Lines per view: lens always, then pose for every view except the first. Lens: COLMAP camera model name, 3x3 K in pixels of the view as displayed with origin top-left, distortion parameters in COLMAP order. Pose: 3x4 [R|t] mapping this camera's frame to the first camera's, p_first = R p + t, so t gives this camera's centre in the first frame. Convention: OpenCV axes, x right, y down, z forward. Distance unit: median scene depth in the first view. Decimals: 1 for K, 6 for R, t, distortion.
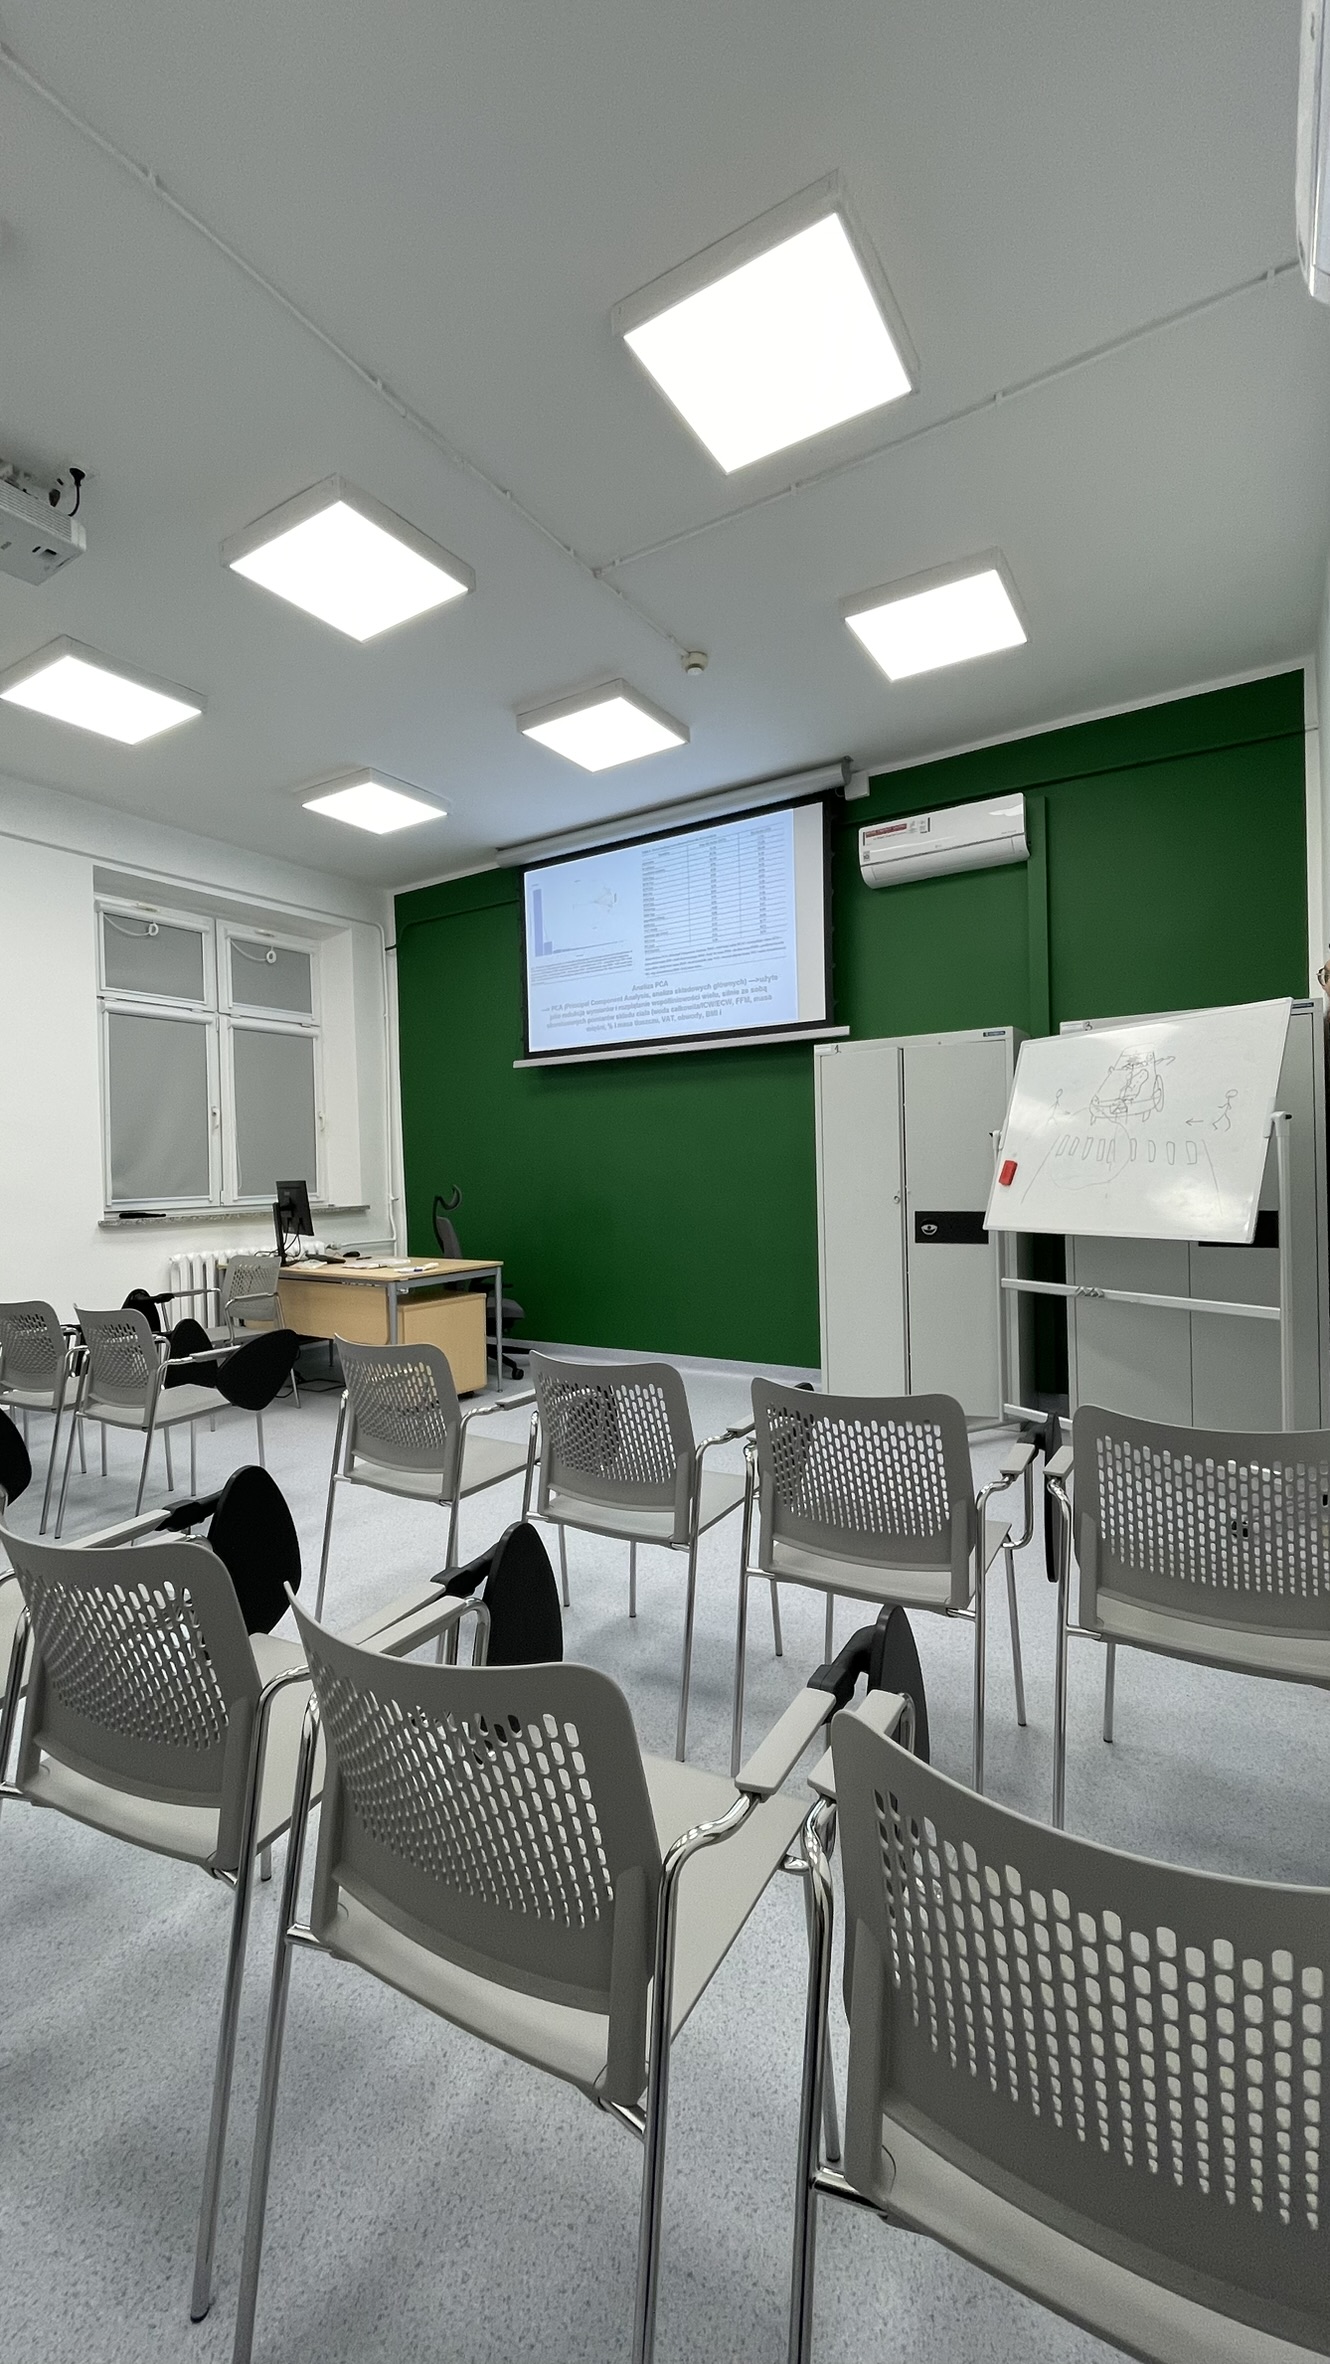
lens RADIAL K [[939.9, 0, 665.0], [0, 939.9, 1182.0], [0, 0, 1]] dist [0.001230, 0.000272]
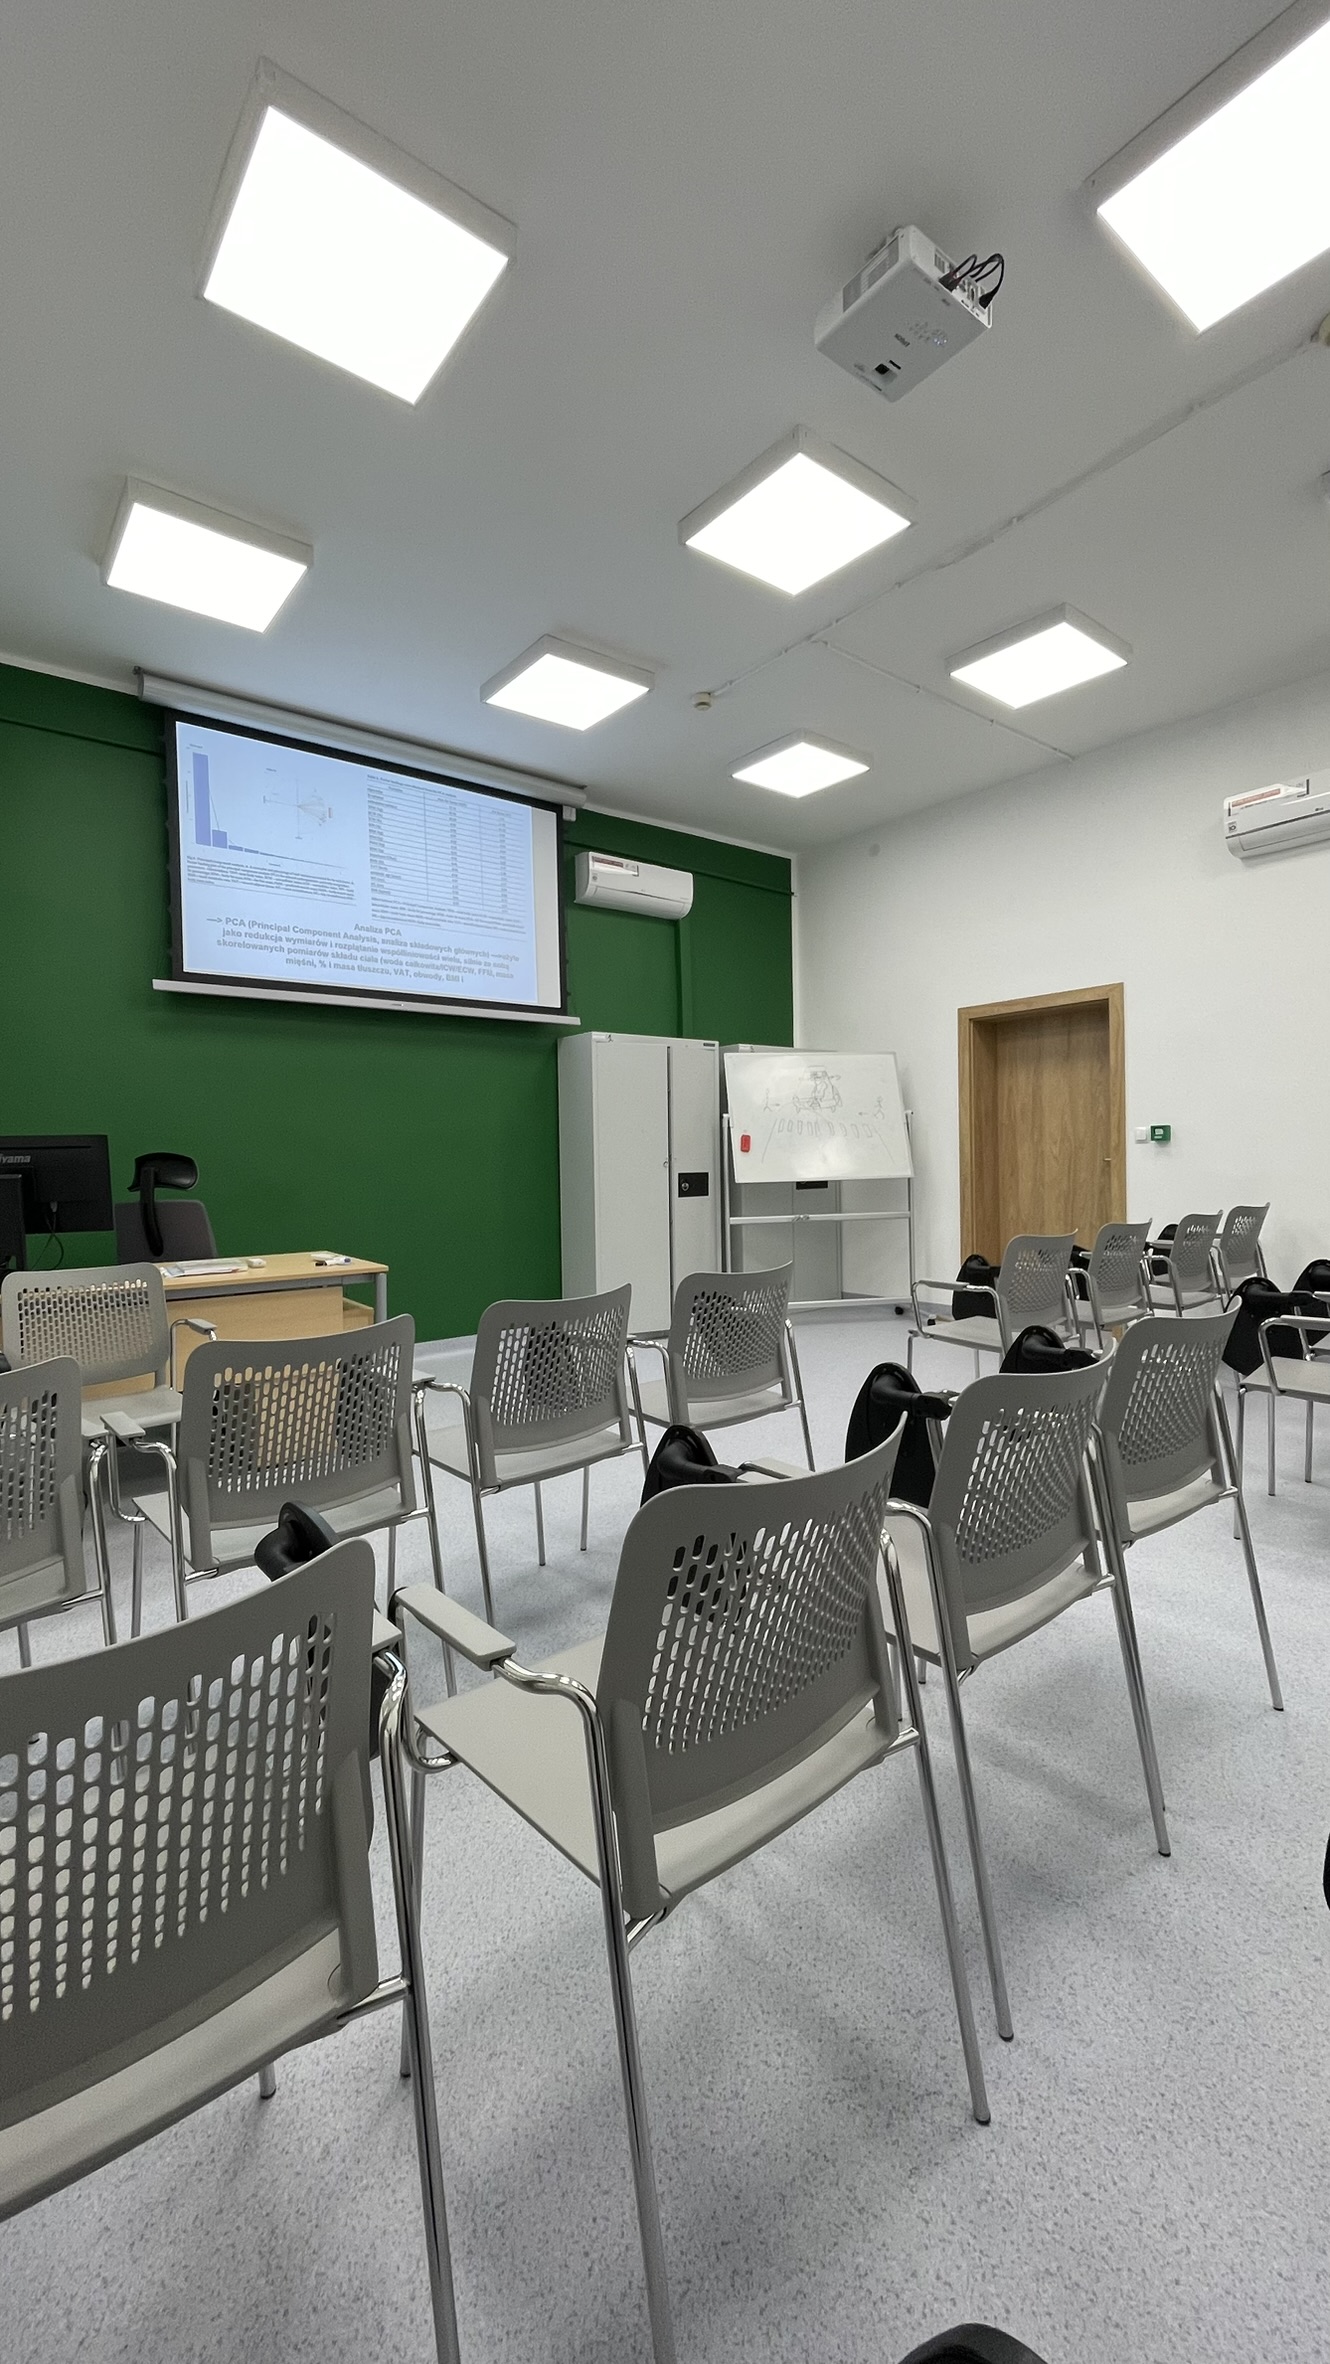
lens RADIAL K [[939.9, 0, 665.0], [0, 939.9, 1182.0], [0, 0, 1]] dist [0.001230, 0.000272]
pose [[0.355521, -0.017964, 0.934496, -0.813275], [0.010553, 0.999829, 0.015205, 0.019883], [-0.934609, 0.004456, 0.355649, 0.465428]]
